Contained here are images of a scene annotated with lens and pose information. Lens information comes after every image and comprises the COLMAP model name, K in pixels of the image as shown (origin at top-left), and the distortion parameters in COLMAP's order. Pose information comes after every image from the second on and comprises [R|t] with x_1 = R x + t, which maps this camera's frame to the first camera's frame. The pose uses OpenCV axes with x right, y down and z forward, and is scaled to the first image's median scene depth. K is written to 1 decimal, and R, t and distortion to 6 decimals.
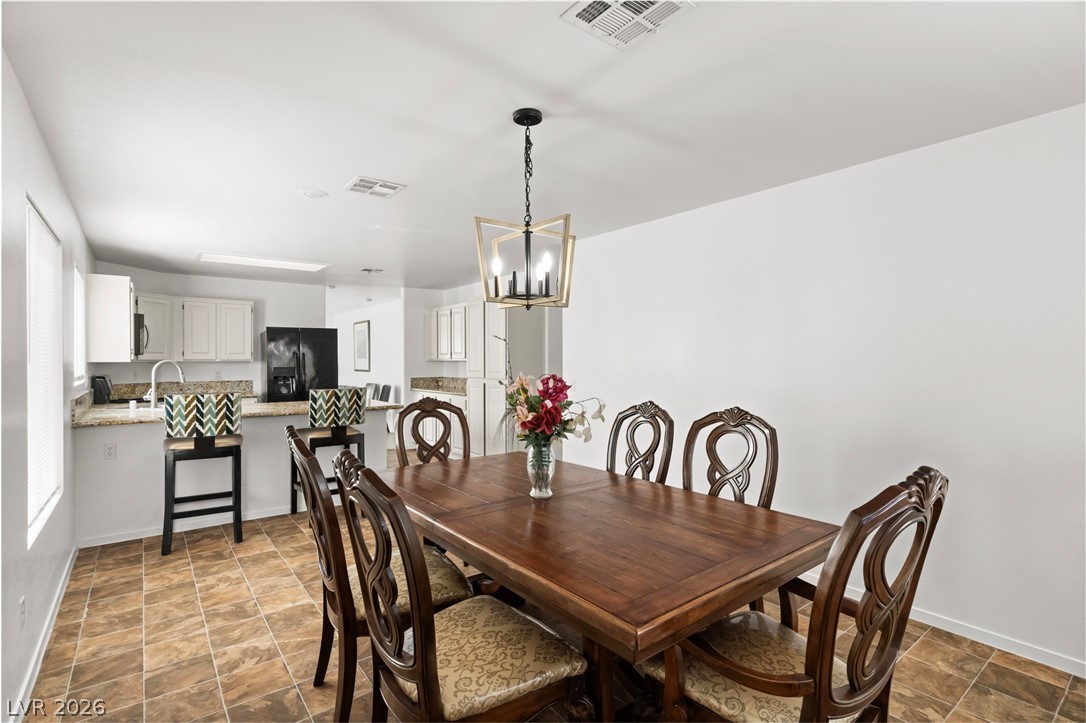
lens RADIAL K [[518.6, 0, 543.0], [0, 518.6, 361.5], [0, 0, 1]] dist [0.002021, -0.000292]
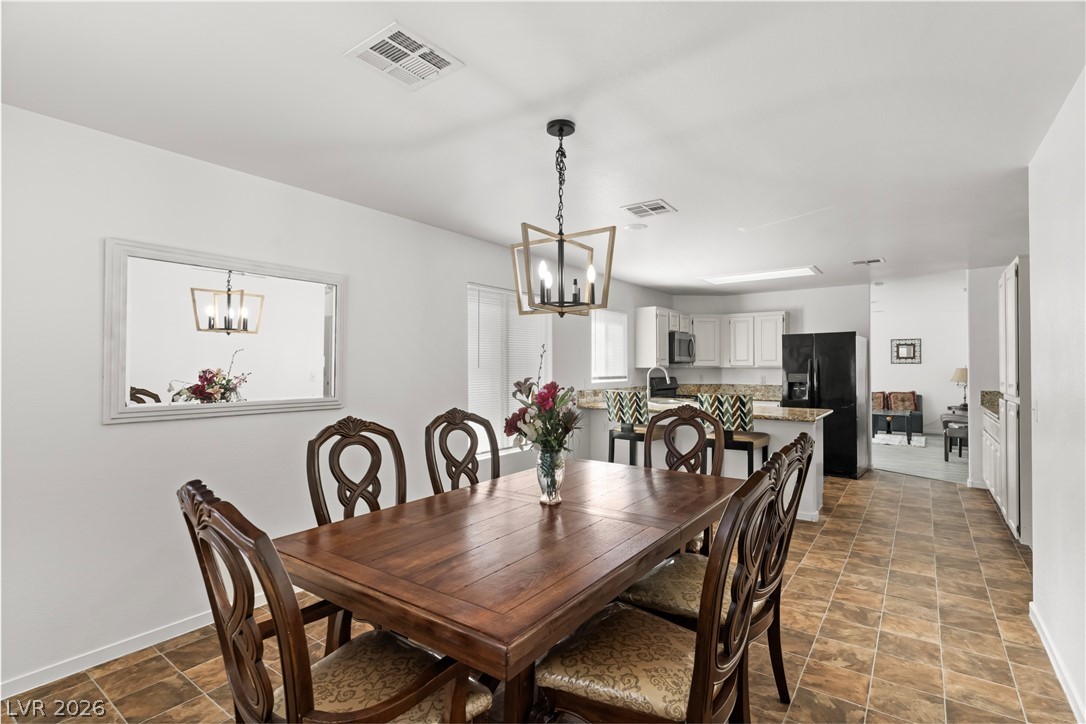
lens RADIAL K [[513.6, 0, 543.8], [0, 513.6, 385.0], [0, 0, 1]] dist [-0.002057, 0.000019]
pose [[0.277857, 0.033891, -0.960024, 0.280350], [-0.002238, 0.999398, 0.034633, -0.000504], [0.960620, -0.007474, 0.277765, 0.204143]]
